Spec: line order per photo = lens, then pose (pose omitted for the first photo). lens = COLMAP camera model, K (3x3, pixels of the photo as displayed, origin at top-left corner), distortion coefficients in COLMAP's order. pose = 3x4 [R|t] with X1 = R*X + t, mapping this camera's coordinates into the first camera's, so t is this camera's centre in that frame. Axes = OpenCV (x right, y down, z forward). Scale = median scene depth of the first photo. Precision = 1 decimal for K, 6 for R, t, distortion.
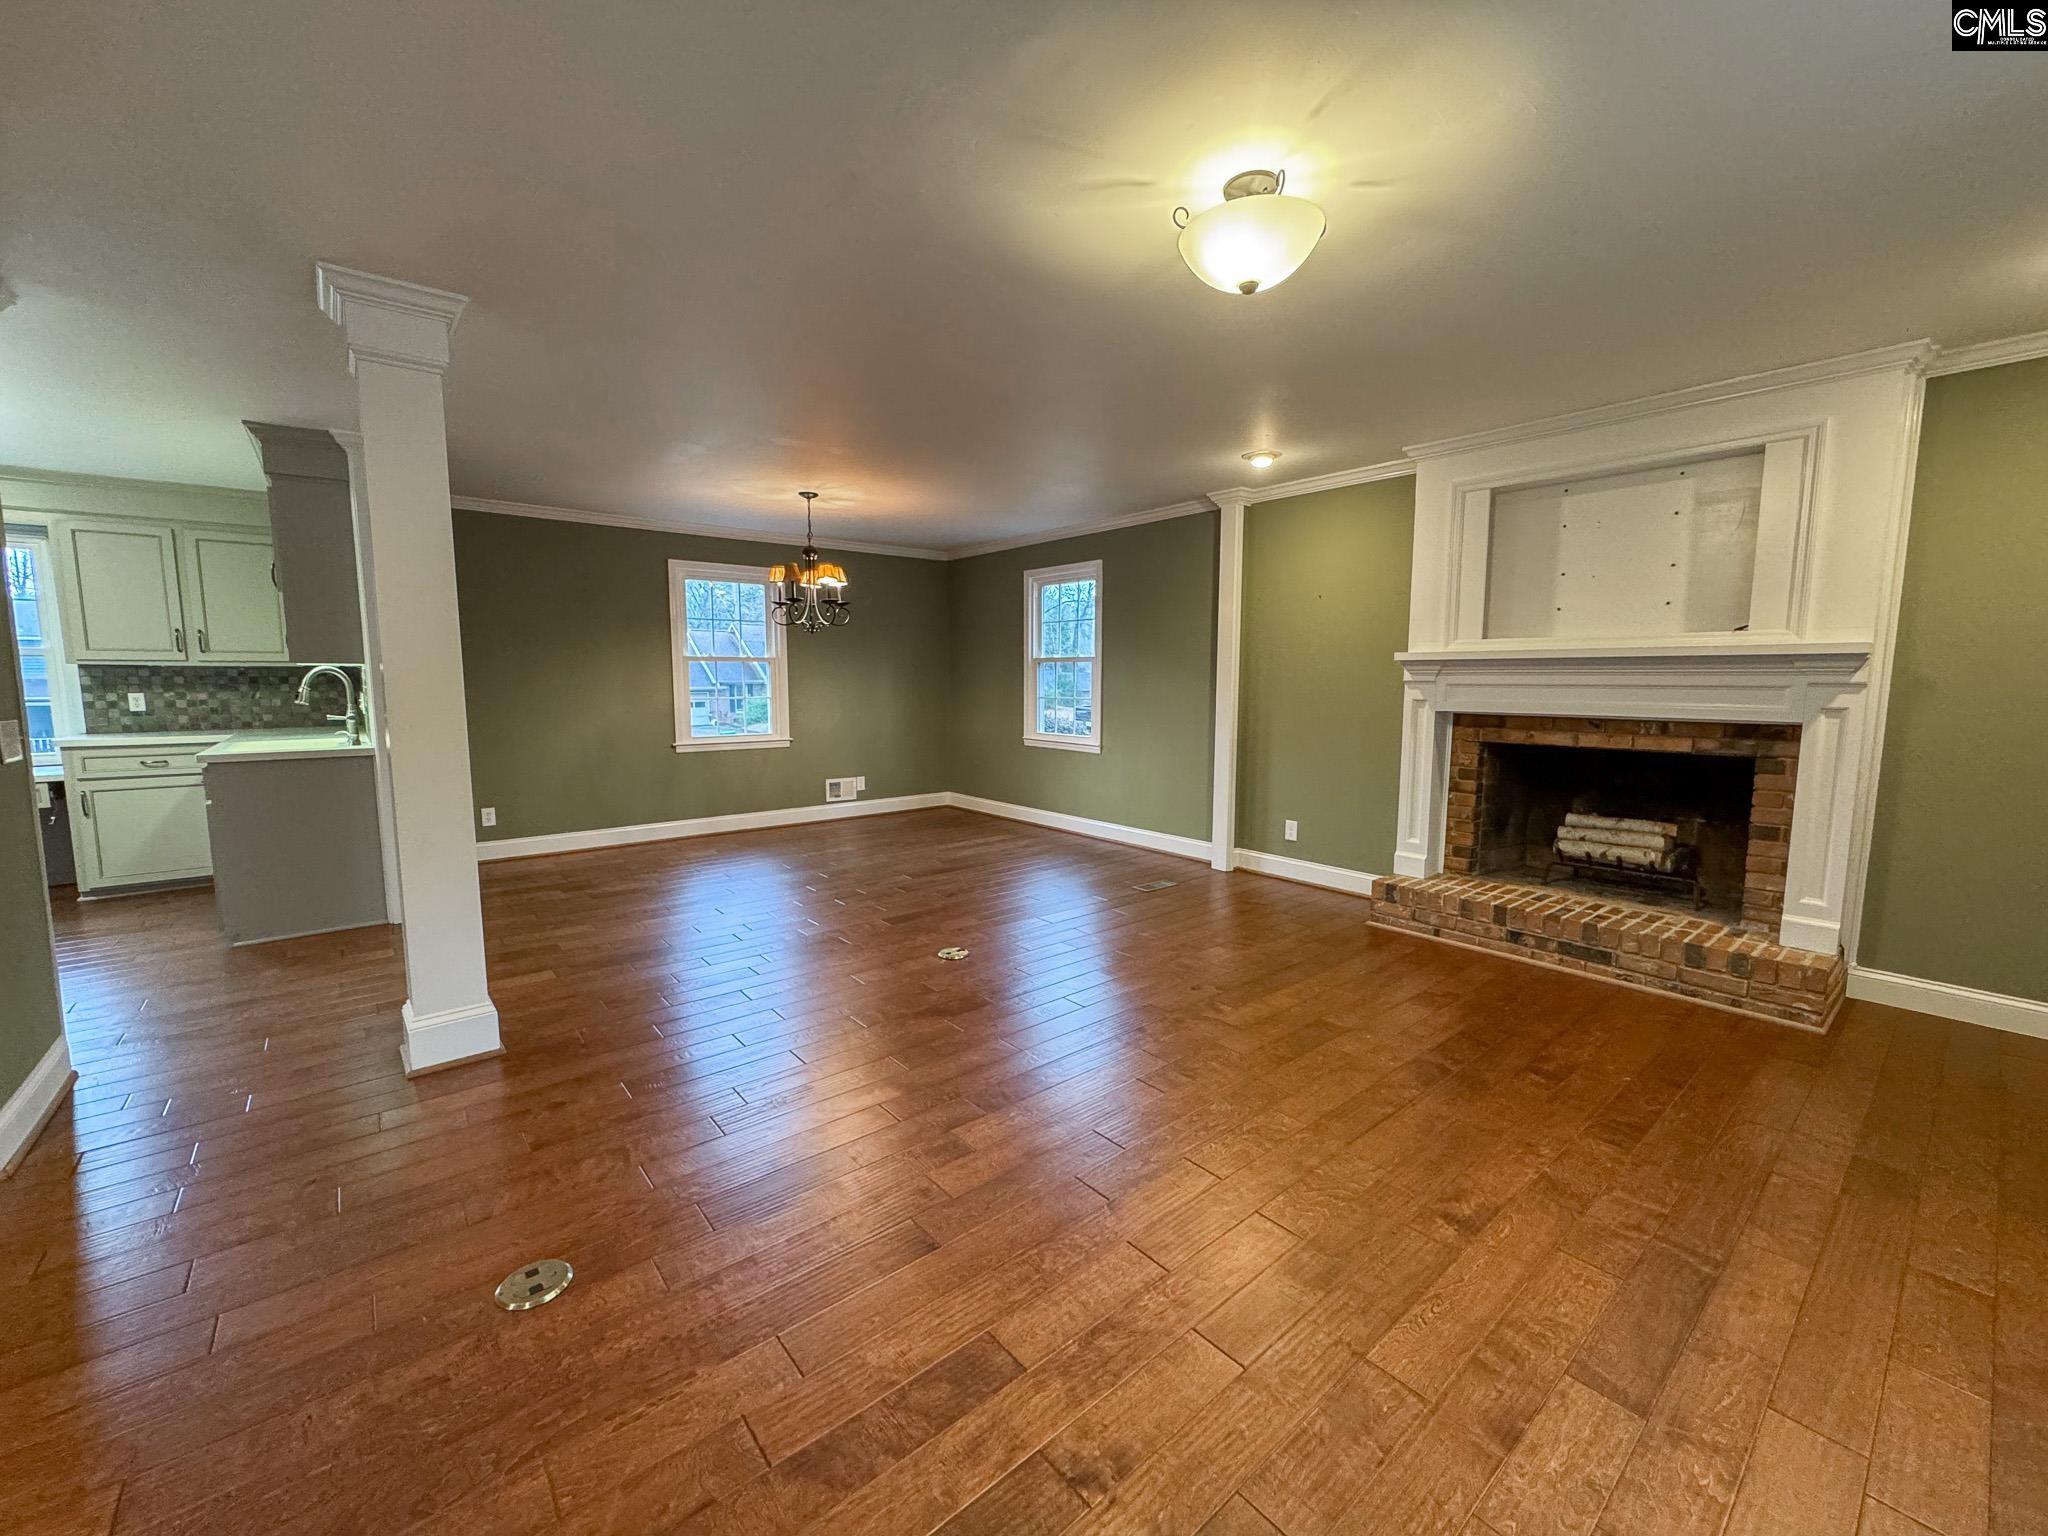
lens RADIAL K [[819.8, 0, 1023.9], [0, 819.8, 770.6], [0, 0, 1]] dist [-0.003334, -0.000411]
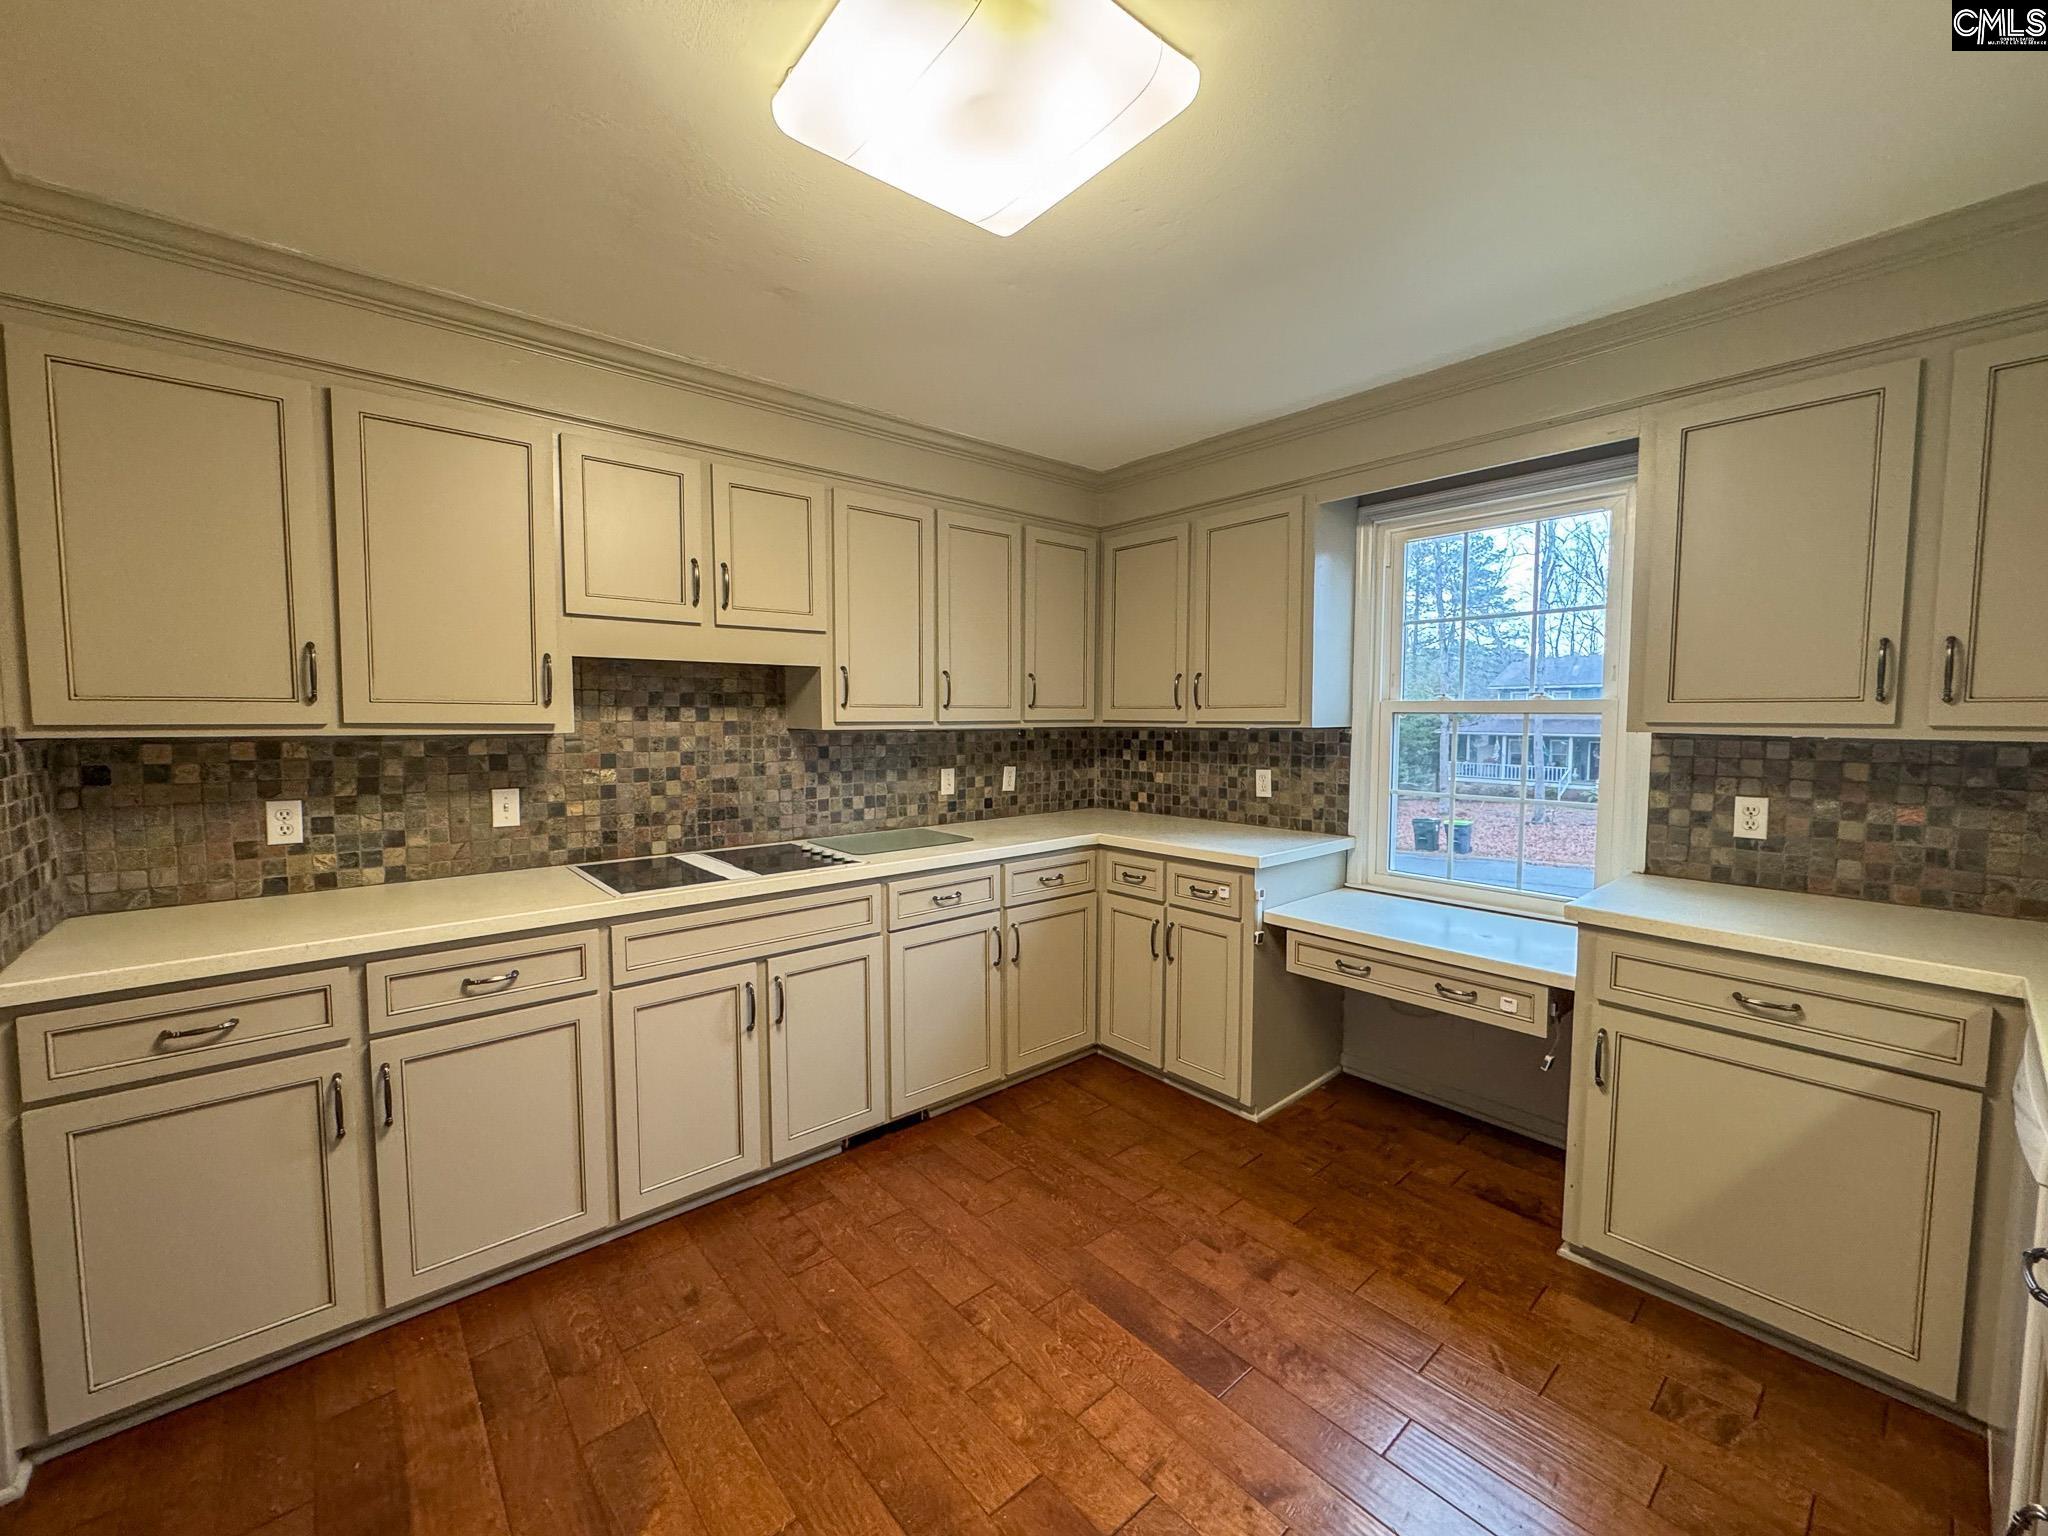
lens RADIAL K [[819.8, 0, 1021.6], [0, 819.8, 774.0], [0, 0, 1]] dist [-0.003334, -0.000411]
pose [[0.020560, 0.065110, -0.997666, -0.663892], [-0.113056, 0.991628, 0.062386, -0.091126], [0.993376, 0.111510, 0.027749, 0.601084]]
